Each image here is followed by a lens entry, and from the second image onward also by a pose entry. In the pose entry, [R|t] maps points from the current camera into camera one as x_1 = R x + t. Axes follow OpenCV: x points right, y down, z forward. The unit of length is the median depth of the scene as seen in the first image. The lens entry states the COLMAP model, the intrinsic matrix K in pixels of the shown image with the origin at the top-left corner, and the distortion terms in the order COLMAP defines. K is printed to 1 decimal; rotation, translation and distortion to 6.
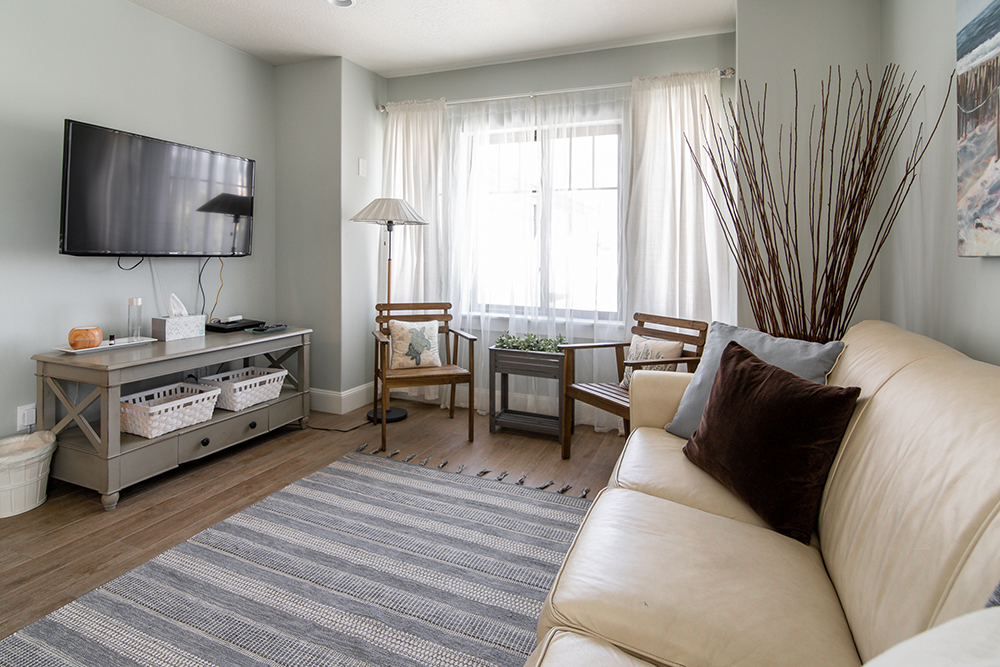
lens RADIAL K [[510.0, 0, 498.8], [0, 510.0, 288.4], [0, 0, 1]] dist [-0.002576, 0.000073]
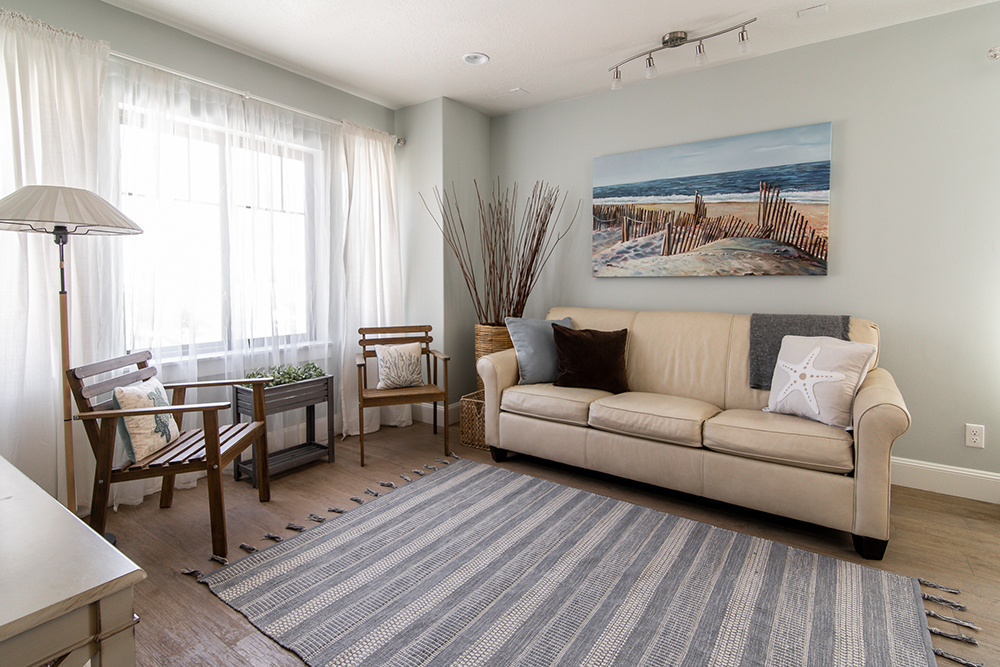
lens RADIAL K [[493.5, 0, 500.0], [0, 493.5, 333.5], [0, 0, 1]] dist [-0.002579, -0.000357]
pose [[0.210724, -0.122869, 0.969793, -1.054427], [0.071156, 0.991366, 0.110141, -0.057426], [-0.974952, 0.045798, 0.217647, 0.614423]]
